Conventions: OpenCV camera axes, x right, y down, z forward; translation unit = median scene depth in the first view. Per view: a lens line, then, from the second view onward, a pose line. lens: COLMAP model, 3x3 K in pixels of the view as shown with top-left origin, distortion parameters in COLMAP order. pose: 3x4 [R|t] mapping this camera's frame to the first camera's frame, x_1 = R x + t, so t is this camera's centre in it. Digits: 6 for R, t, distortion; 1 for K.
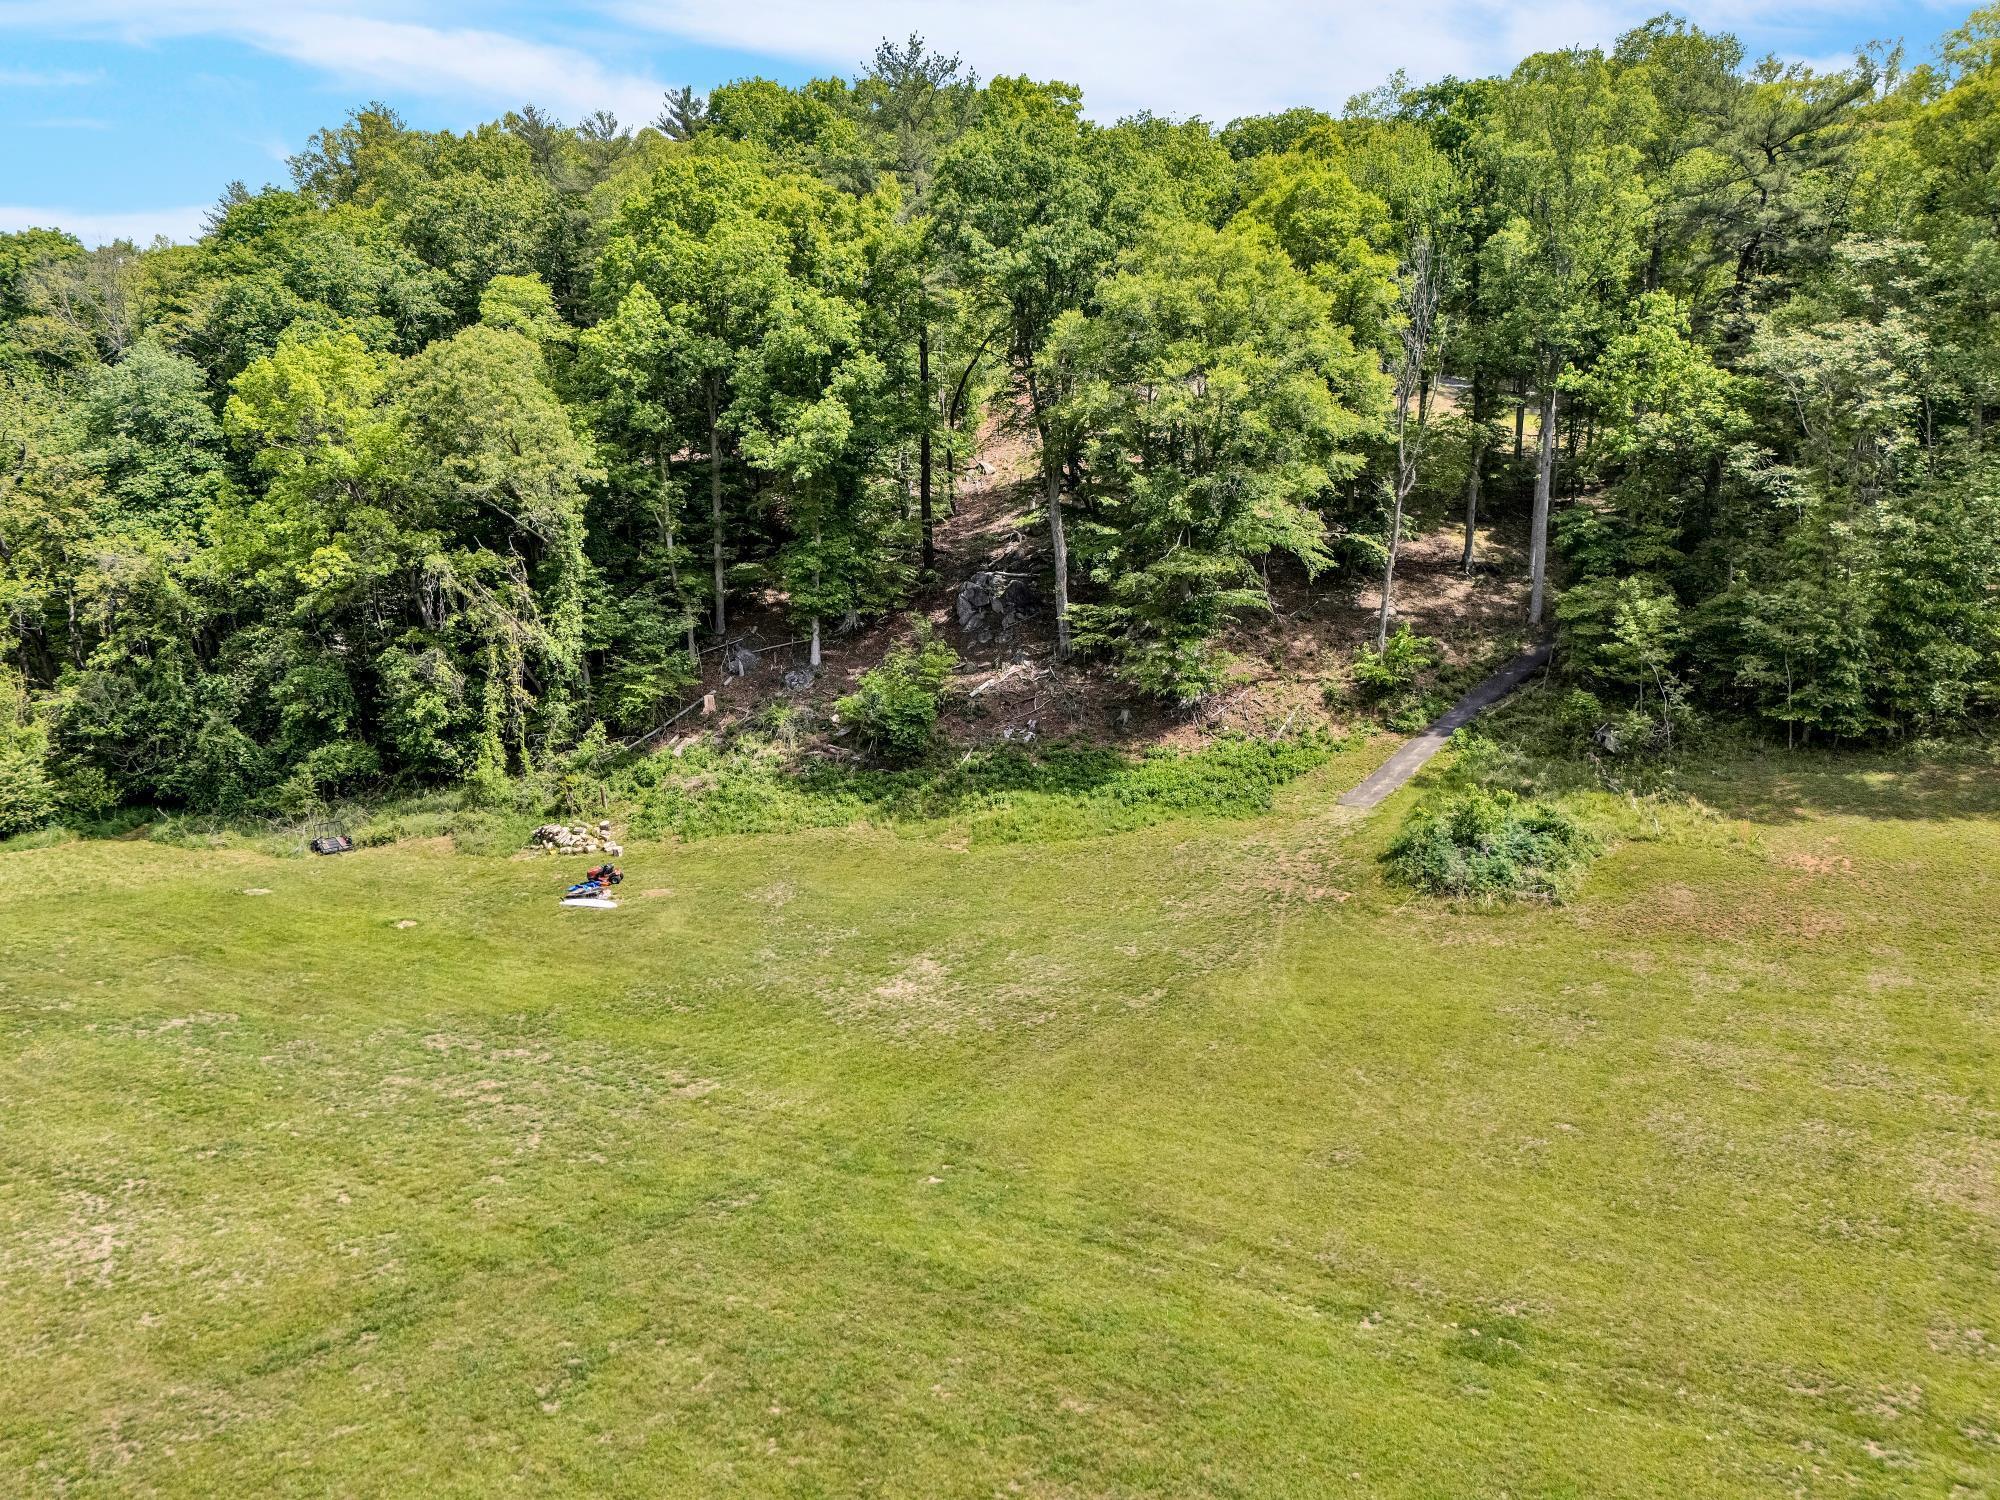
lens RADIAL K [[1493.4, 0, 1000.0], [0, 1493.4, 750.0], [0, 0, 1]] dist [0.077134, -0.000172]
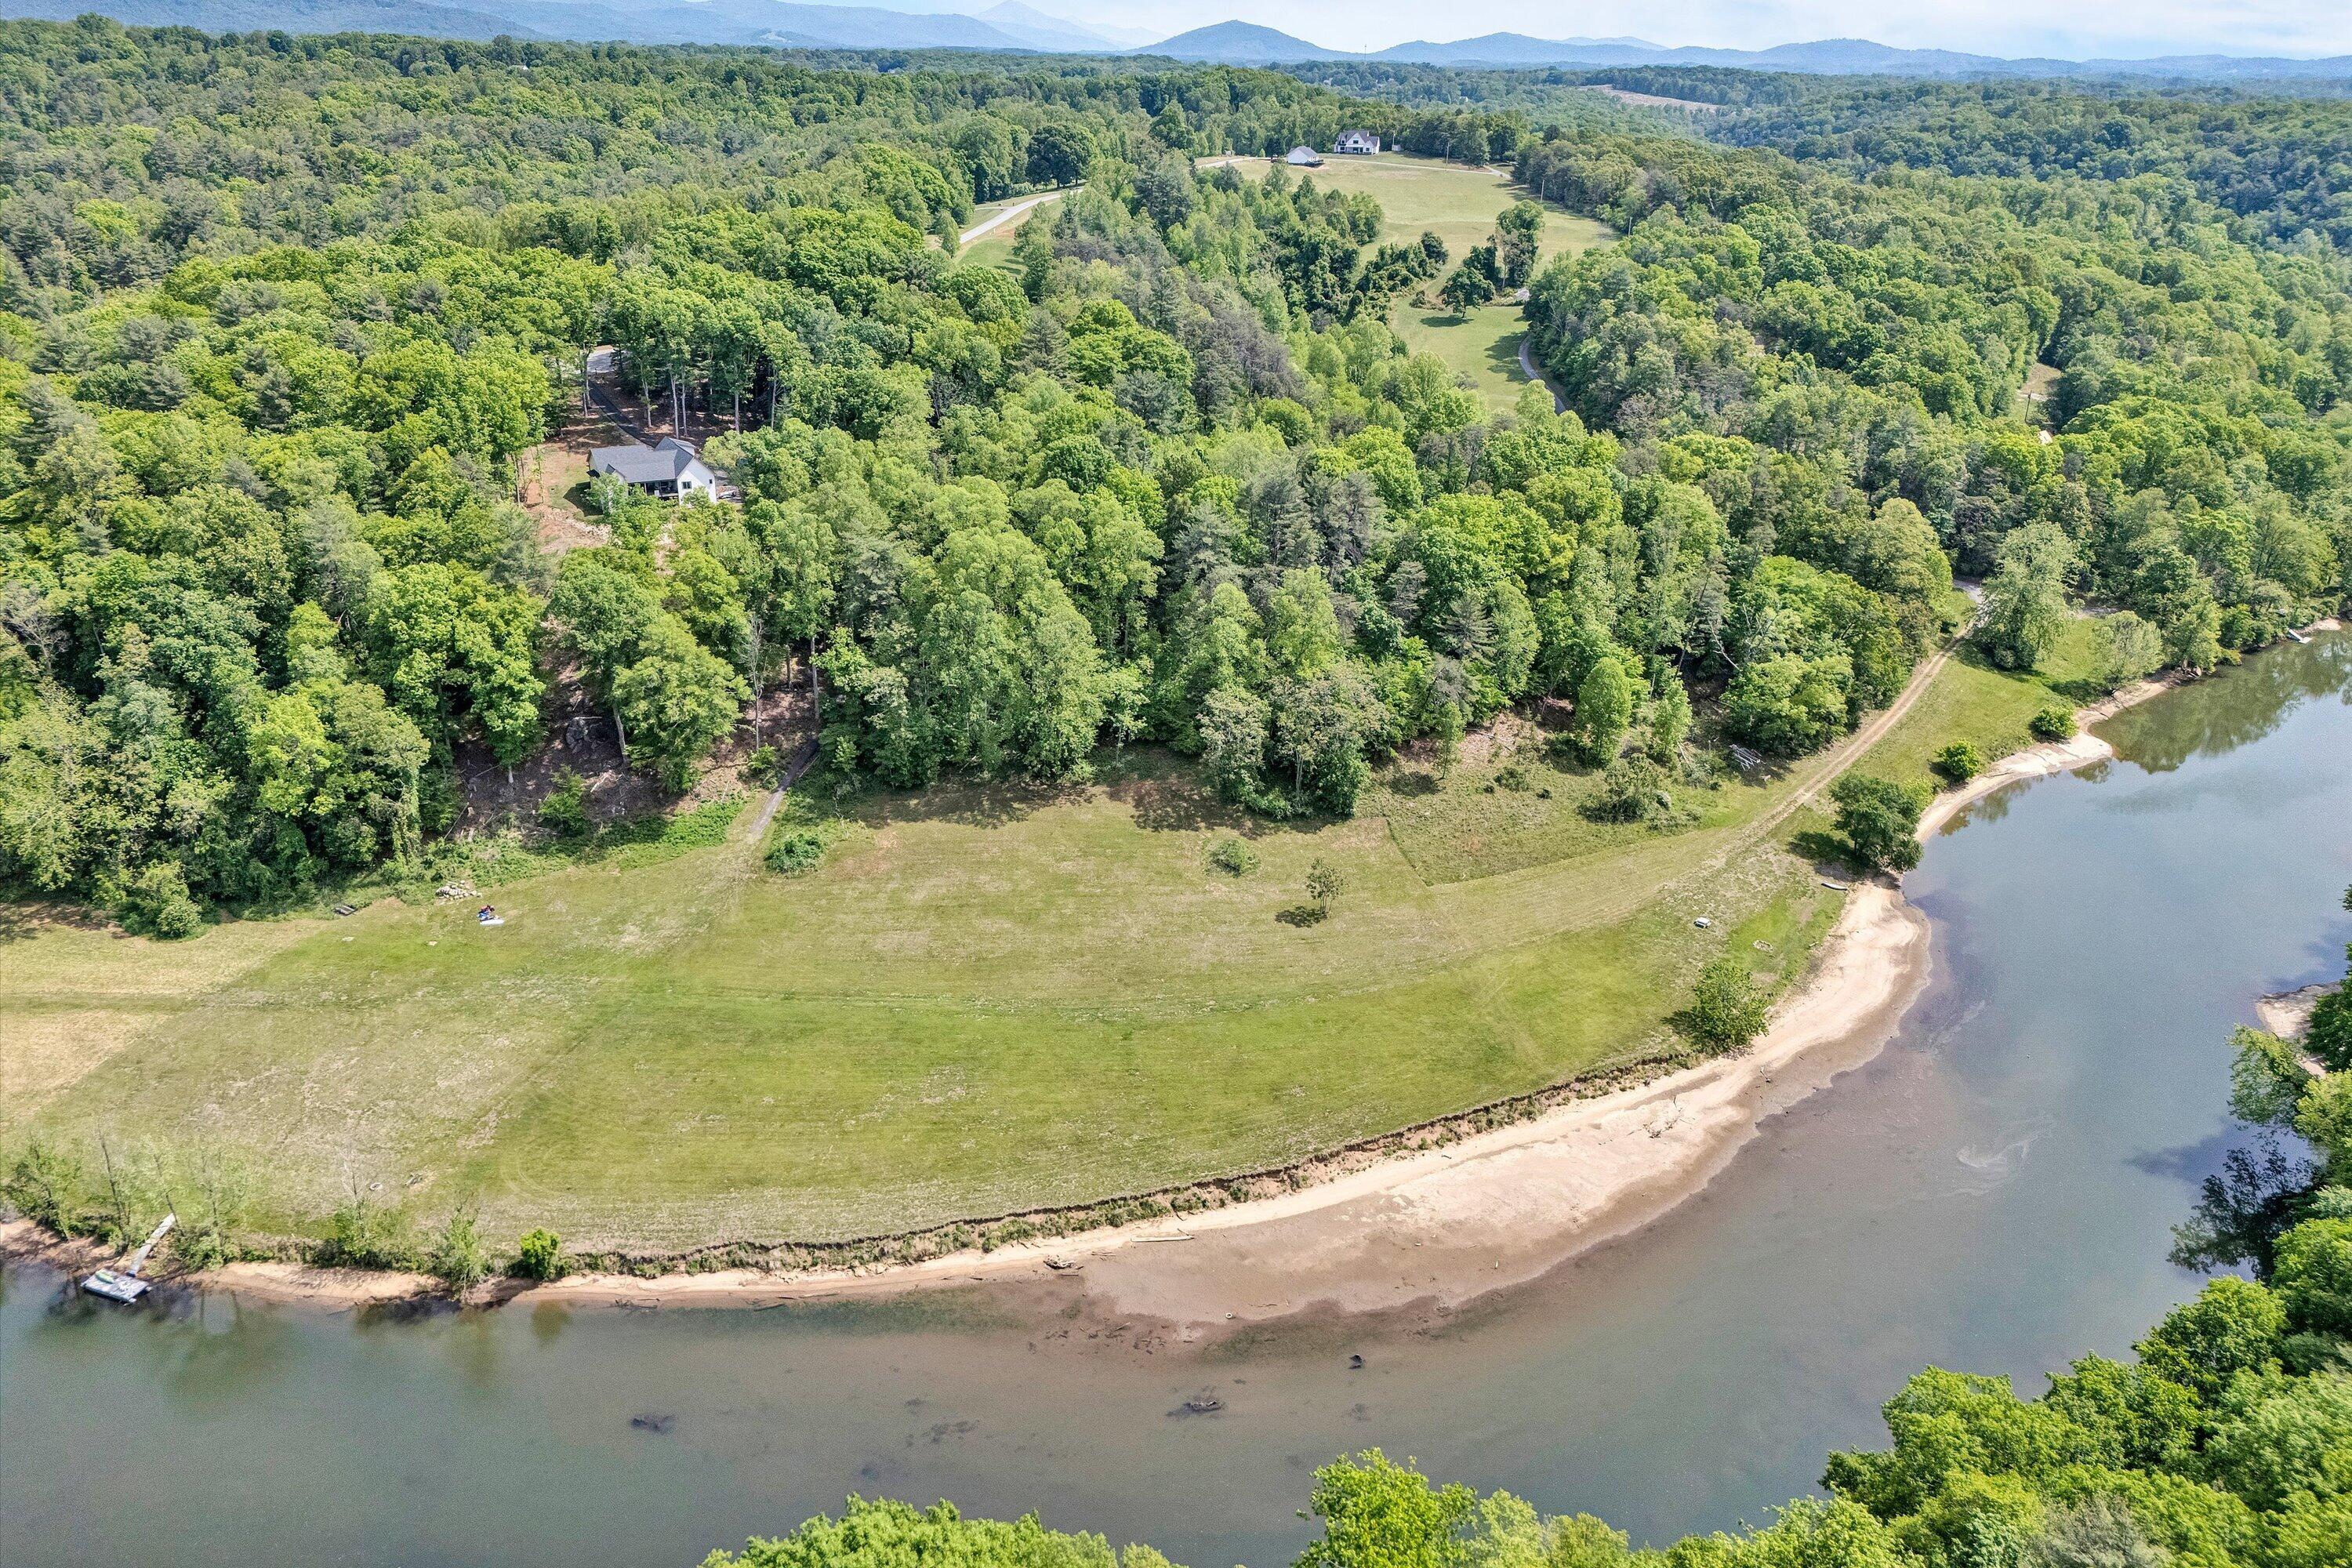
lens RADIAL K [[1722.2, 0, 1172.9], [0, 1722.2, 757.3], [0, 0, 1]] dist [0.086511, -0.075379]
pose [[0.890074, -0.162864, 0.425728, -0.416144], [0.061307, 0.968277, 0.242243, -0.806350], [-0.451675, -0.189514, 0.871822, -2.110804]]
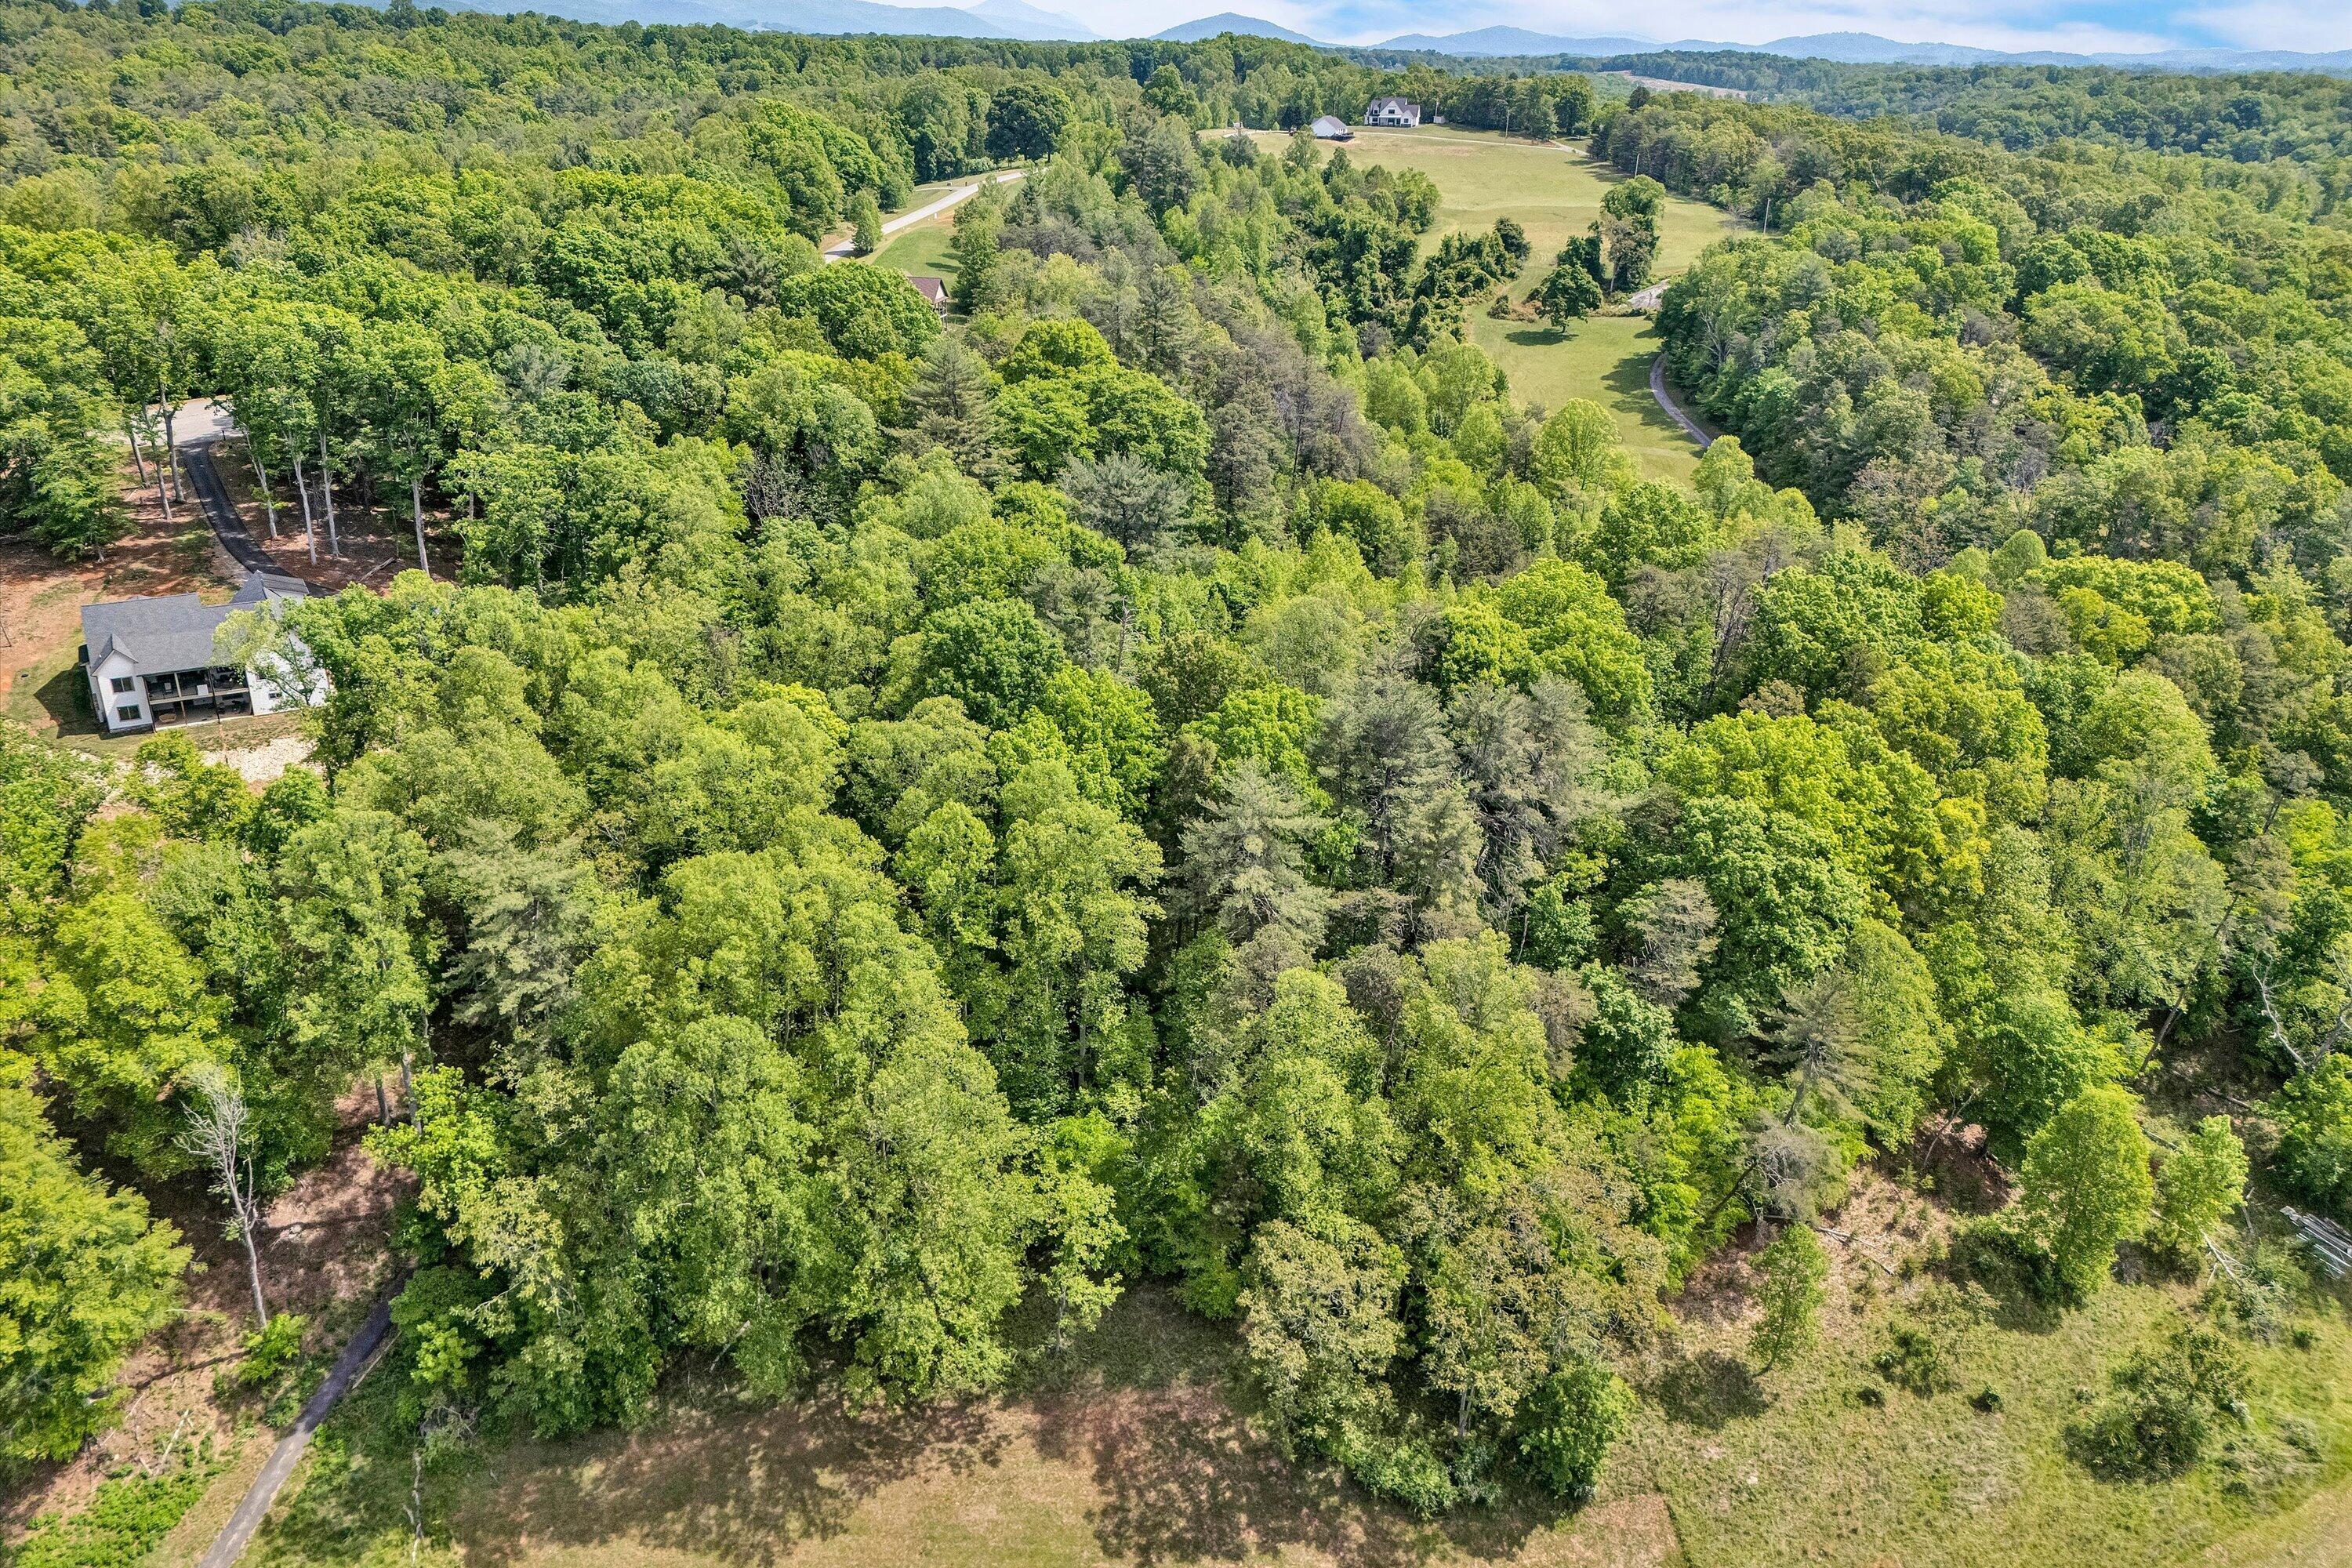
lens RADIAL K [[1755.4, 0, 1177.3], [0, 1755.4, 745.8], [0, 0, 1]] dist [0.087717, -0.076993]
pose [[0.887554, -0.160214, 0.431948, 0.393709], [0.061047, 0.970215, 0.234425, -0.867737], [-0.456640, -0.181696, 0.870900, -0.497897]]
